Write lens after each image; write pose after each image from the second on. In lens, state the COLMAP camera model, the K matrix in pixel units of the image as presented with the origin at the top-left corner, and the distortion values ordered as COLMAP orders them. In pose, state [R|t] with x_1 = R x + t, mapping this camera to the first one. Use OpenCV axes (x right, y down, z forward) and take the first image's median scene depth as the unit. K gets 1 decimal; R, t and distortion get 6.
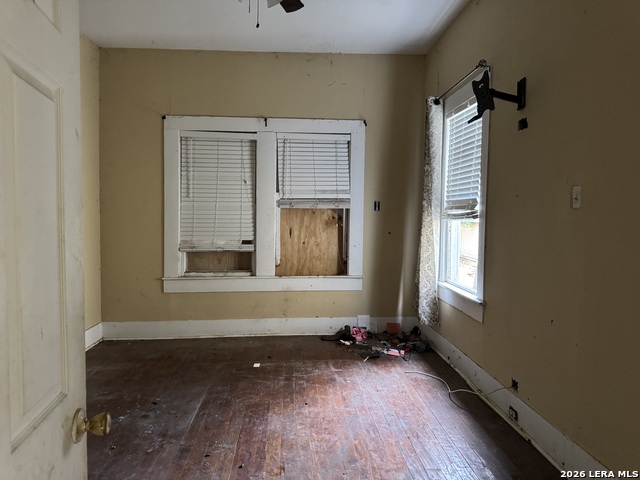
lens RADIAL K [[455.7, 0, 320.1], [0, 455.7, 239.4], [0, 0, 1]] dist [0.032730, -0.026145]
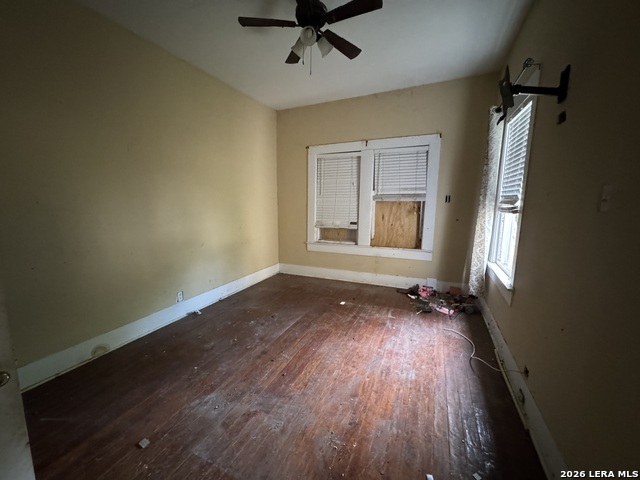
lens RADIAL K [[256.7, 0, 318.1], [0, 256.7, 239.9], [0, 0, 1]] dist [-0.002489, 0.001677]
pose [[0.882871, 0.066095, -0.464941, 0.172154], [-0.019938, 0.994429, 0.103507, -0.029532], [0.469192, -0.082114, 0.879270, 0.182689]]
